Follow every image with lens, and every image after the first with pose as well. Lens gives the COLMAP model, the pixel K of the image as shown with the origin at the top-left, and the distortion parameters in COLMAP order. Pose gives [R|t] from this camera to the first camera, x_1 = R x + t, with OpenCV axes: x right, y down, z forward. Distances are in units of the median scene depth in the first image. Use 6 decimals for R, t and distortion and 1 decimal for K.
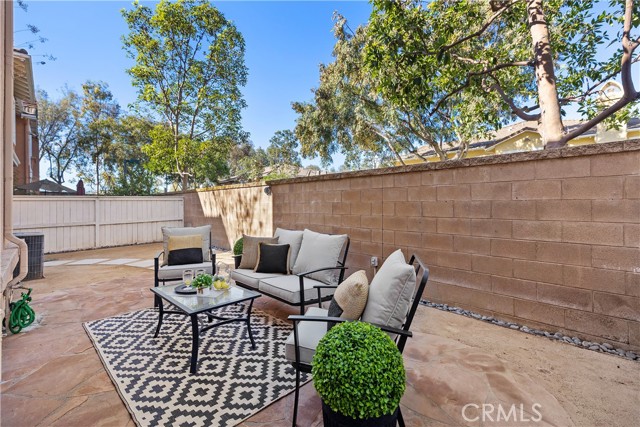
lens RADIAL K [[291.3, 0, 315.5], [0, 291.3, 208.7], [0, 0, 1]] dist [0.004771, 0.000827]
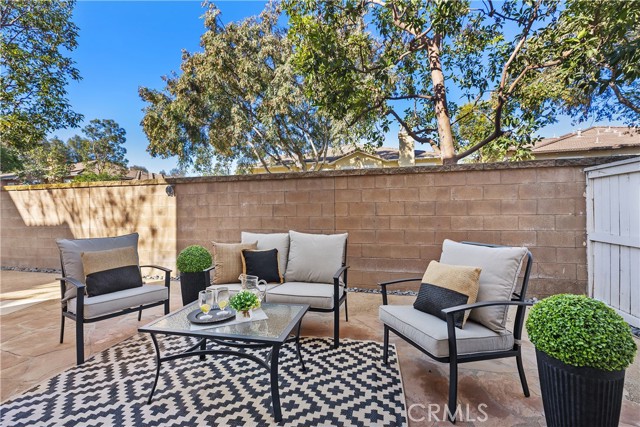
lens RADIAL K [[291.3, 0, 313.9], [0, 291.3, 213.7], [0, 0, 1]] dist [0.004771, 0.000827]
pose [[0.844924, -0.009091, 0.534809, -0.347208], [0.015322, 0.999857, -0.007210, 0.019169], [-0.534666, 0.014287, 0.844942, 0.148586]]
